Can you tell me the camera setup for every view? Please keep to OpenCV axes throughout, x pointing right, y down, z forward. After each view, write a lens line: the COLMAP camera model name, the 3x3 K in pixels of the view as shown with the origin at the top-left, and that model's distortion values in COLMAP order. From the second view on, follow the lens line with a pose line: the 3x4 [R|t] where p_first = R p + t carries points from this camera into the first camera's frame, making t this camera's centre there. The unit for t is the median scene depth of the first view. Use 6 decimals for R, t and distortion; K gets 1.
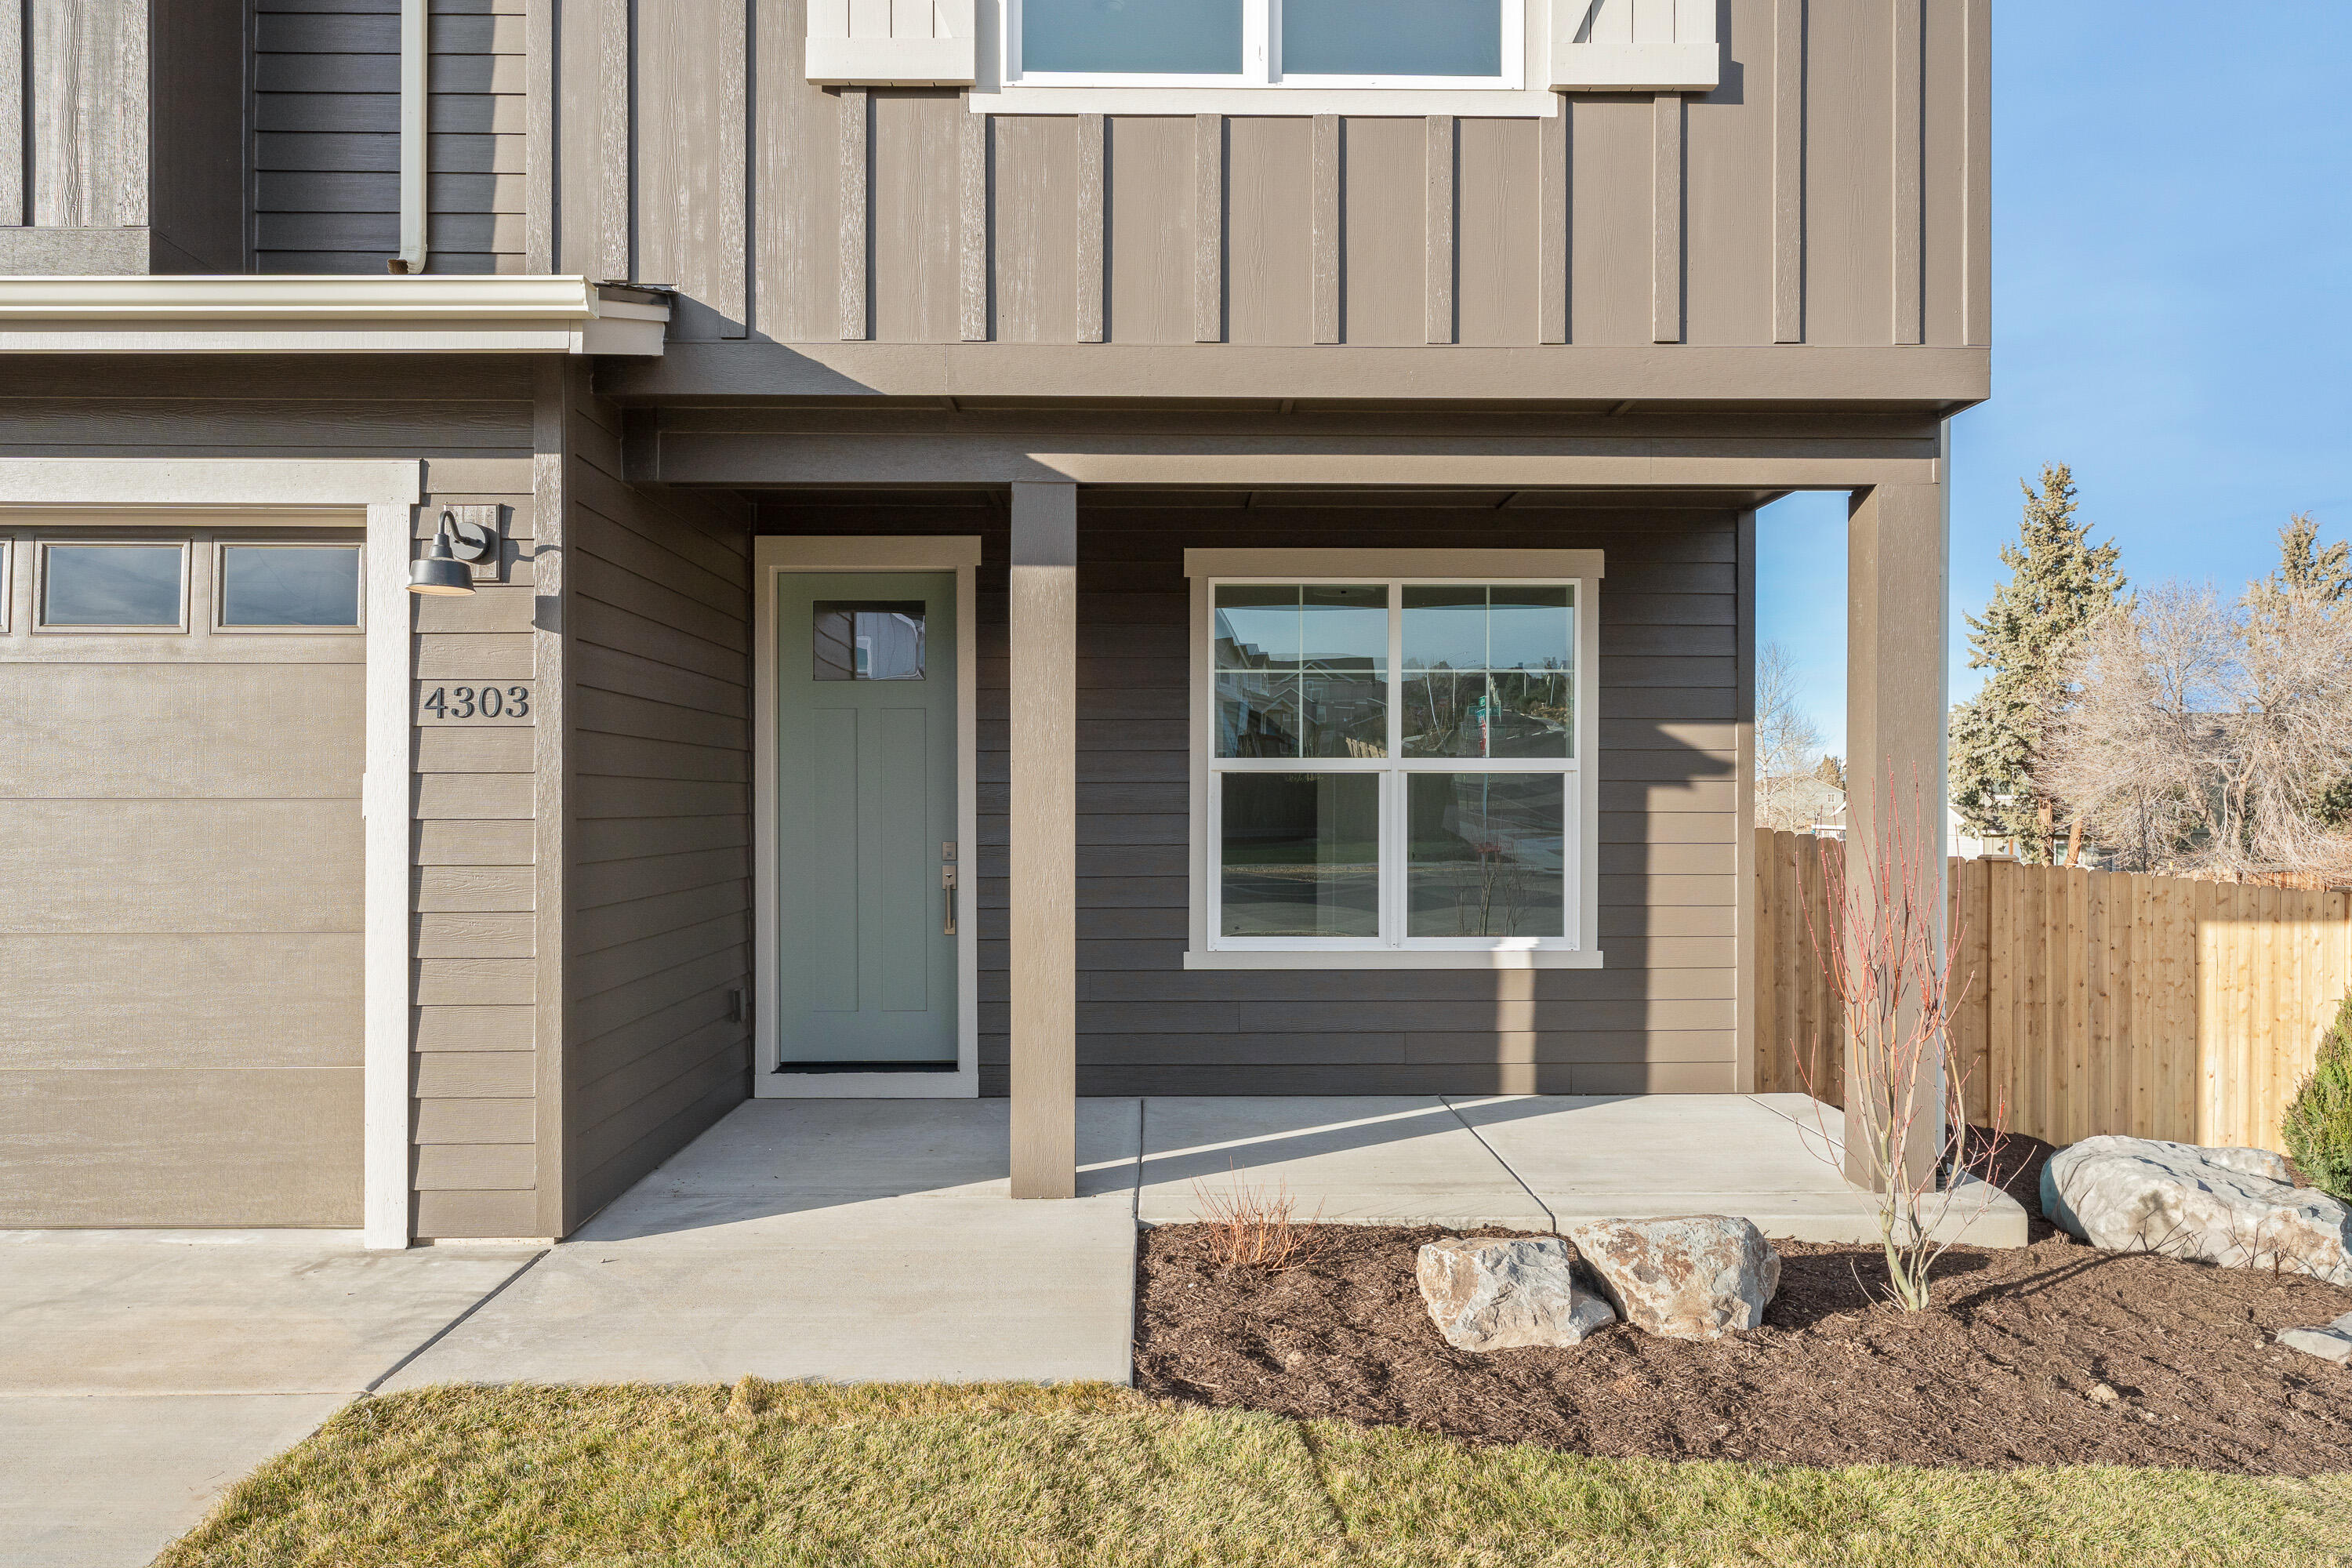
lens RADIAL K [[1603.1, 0, 1167.0], [0, 1603.1, 786.8], [0, 0, 1]] dist [-0.018507, 0.022502]
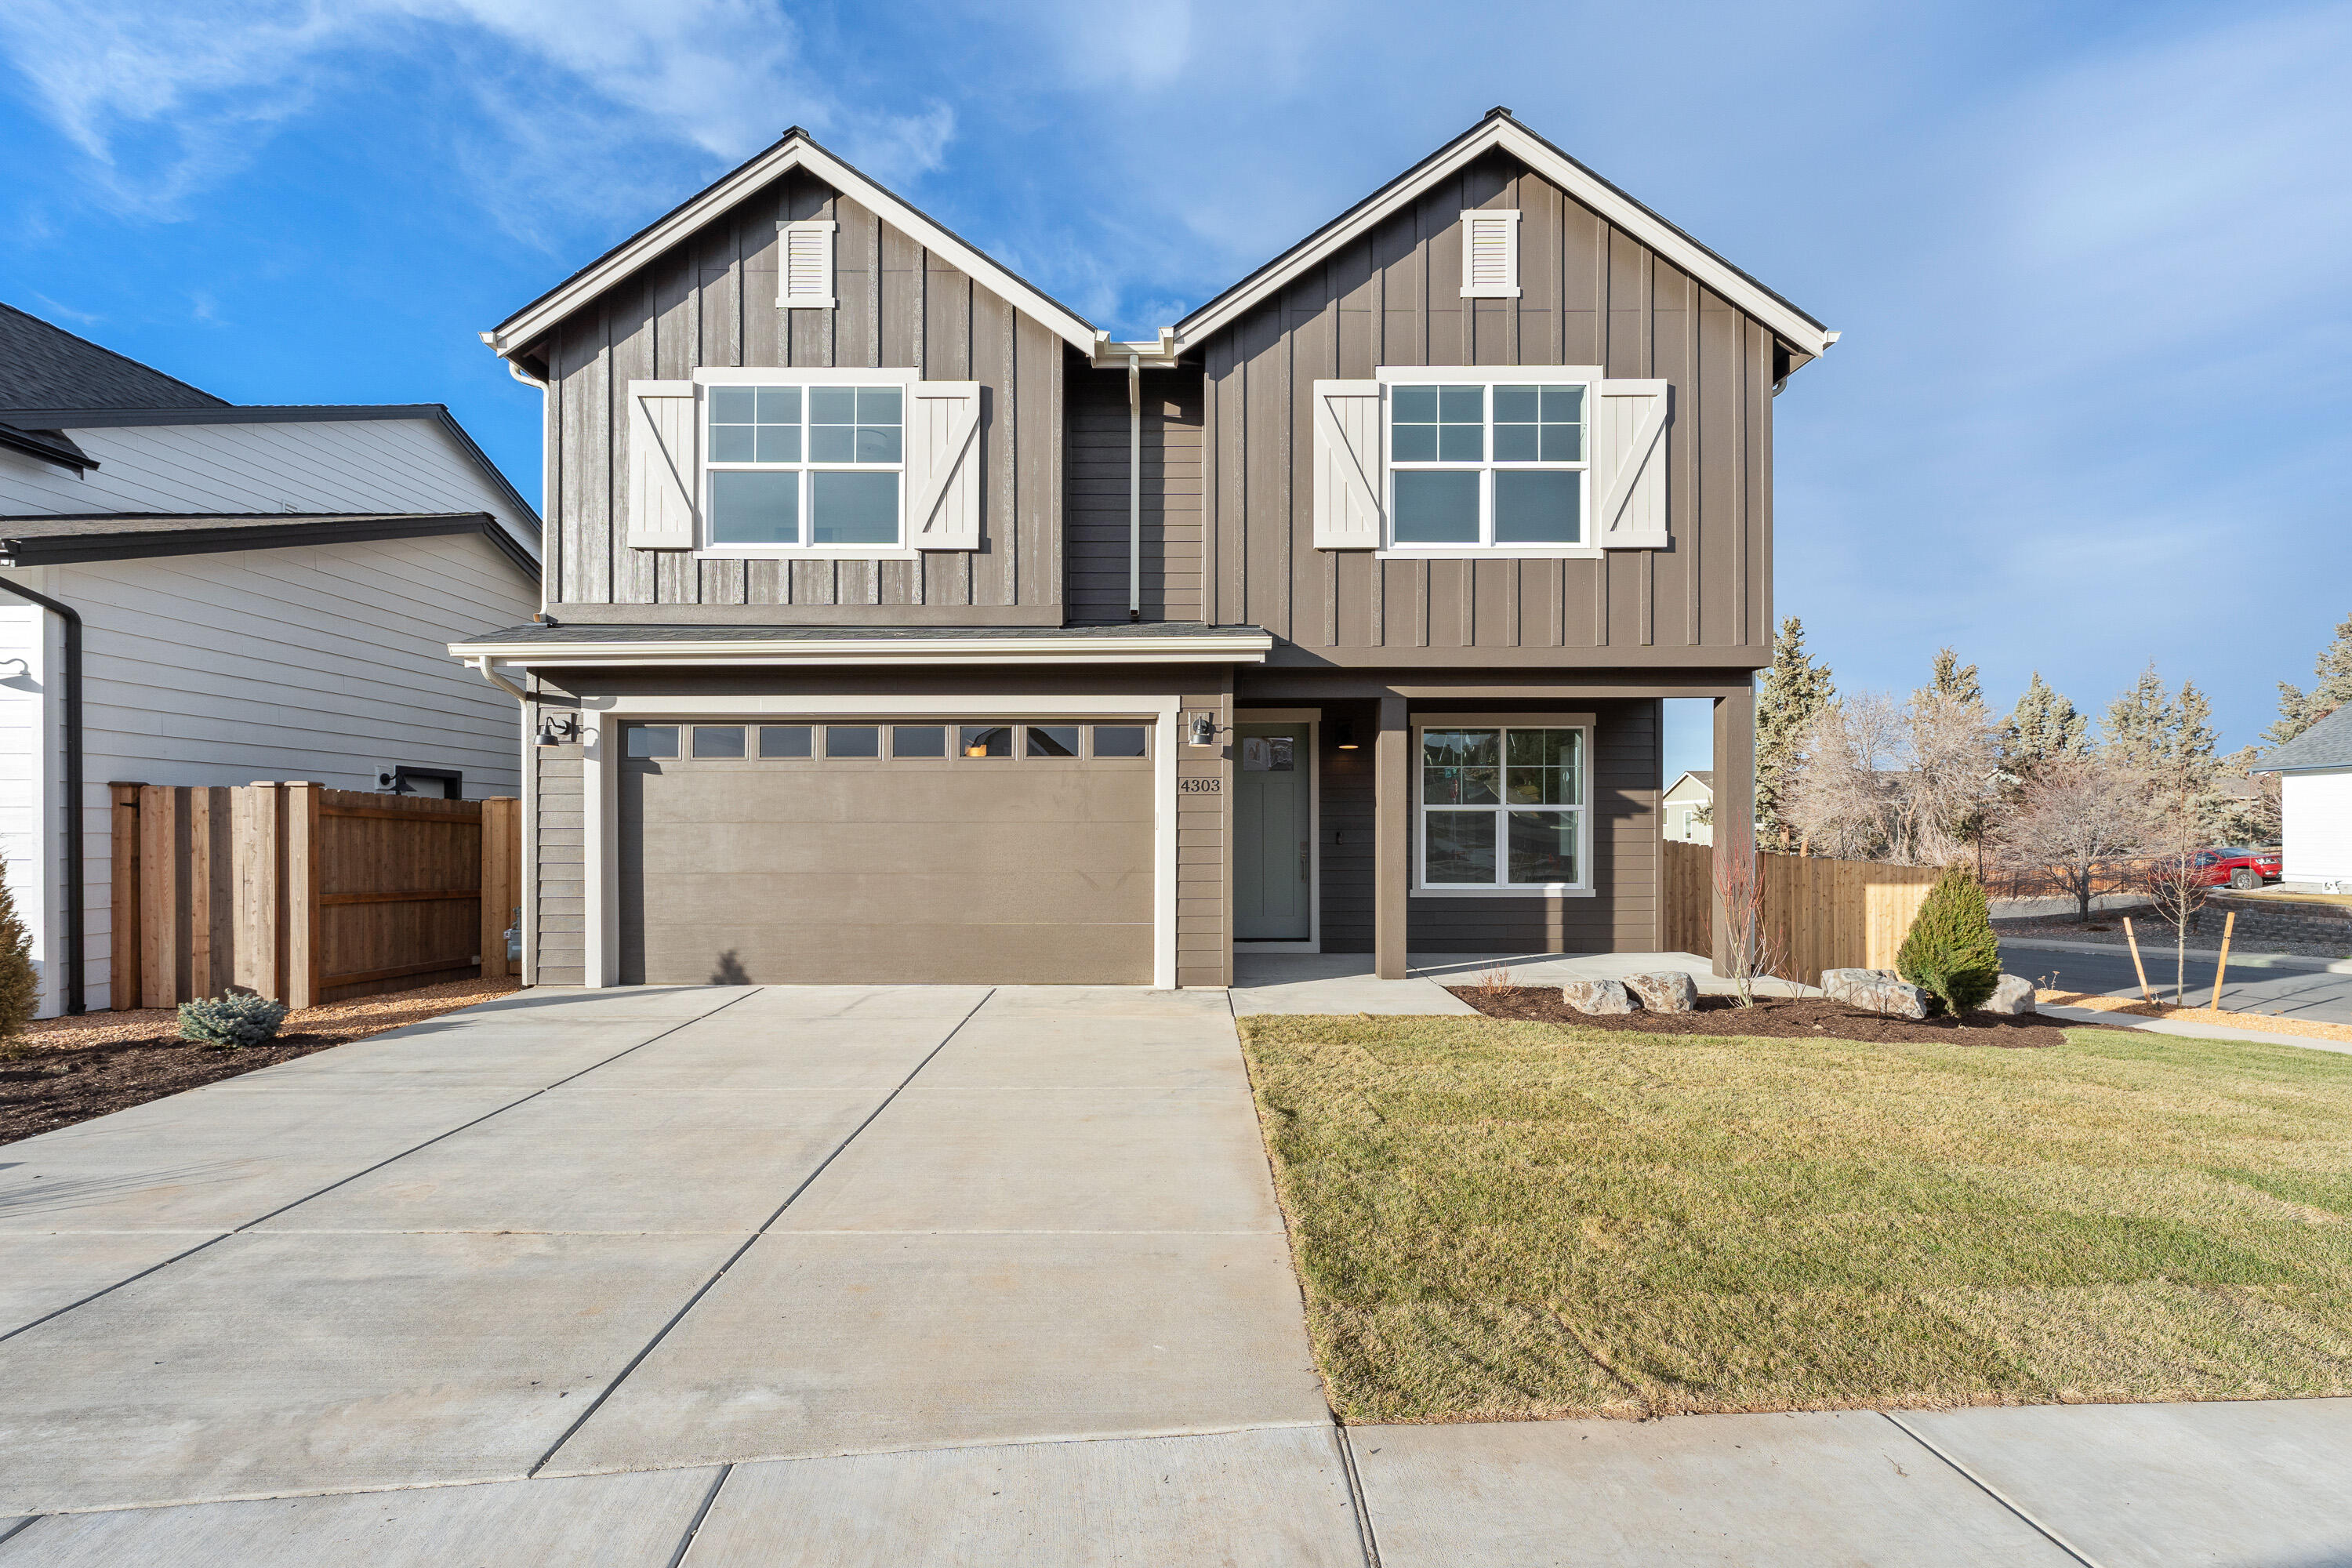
lens RADIAL K [[1038.9, 0, 1167.2], [0, 1038.9, 817.4], [0, 0, 1]] dist [-0.004262, -0.000920]
pose [[0.999450, -0.001120, -0.033144, -0.281317], [0.001066, 0.999998, -0.001627, 0.001710], [0.033146, 0.001591, 0.999449, -0.487406]]
